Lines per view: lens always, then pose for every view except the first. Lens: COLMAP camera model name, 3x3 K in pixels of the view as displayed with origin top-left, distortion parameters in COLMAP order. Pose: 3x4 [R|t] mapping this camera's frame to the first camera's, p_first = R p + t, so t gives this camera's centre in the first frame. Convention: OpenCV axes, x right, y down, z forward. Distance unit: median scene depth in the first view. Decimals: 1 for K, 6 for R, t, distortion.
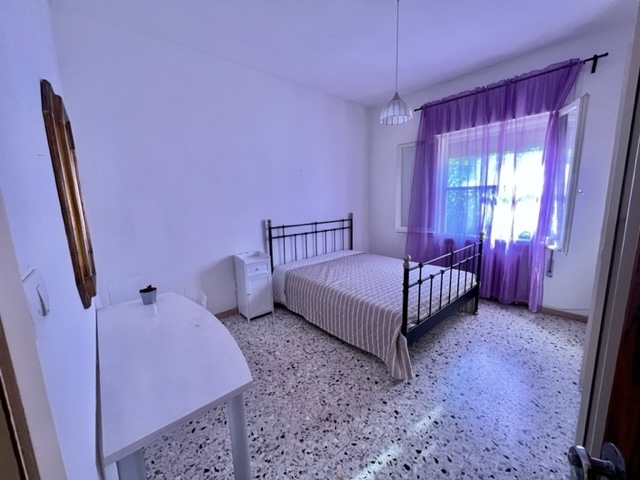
lens RADIAL K [[254.2, 0, 321.1], [0, 254.2, 240.8], [0, 0, 1]] dist [-0.002032, 0.000420]
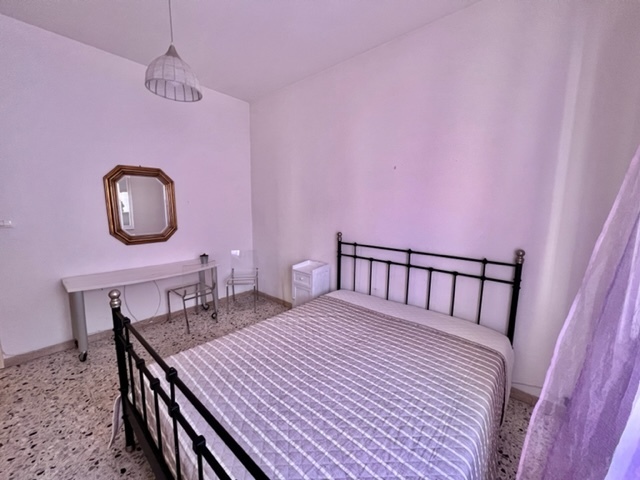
lens RADIAL K [[254.2, 0, 321.1], [0, 254.2, 240.8], [0, 0, 1]] dist [-0.002032, 0.000420]
pose [[0.138908, 0.165256, -0.976420, 0.593546], [-0.176766, 0.974282, 0.139747, -0.155725], [0.974402, 0.153186, 0.164547, 0.763456]]
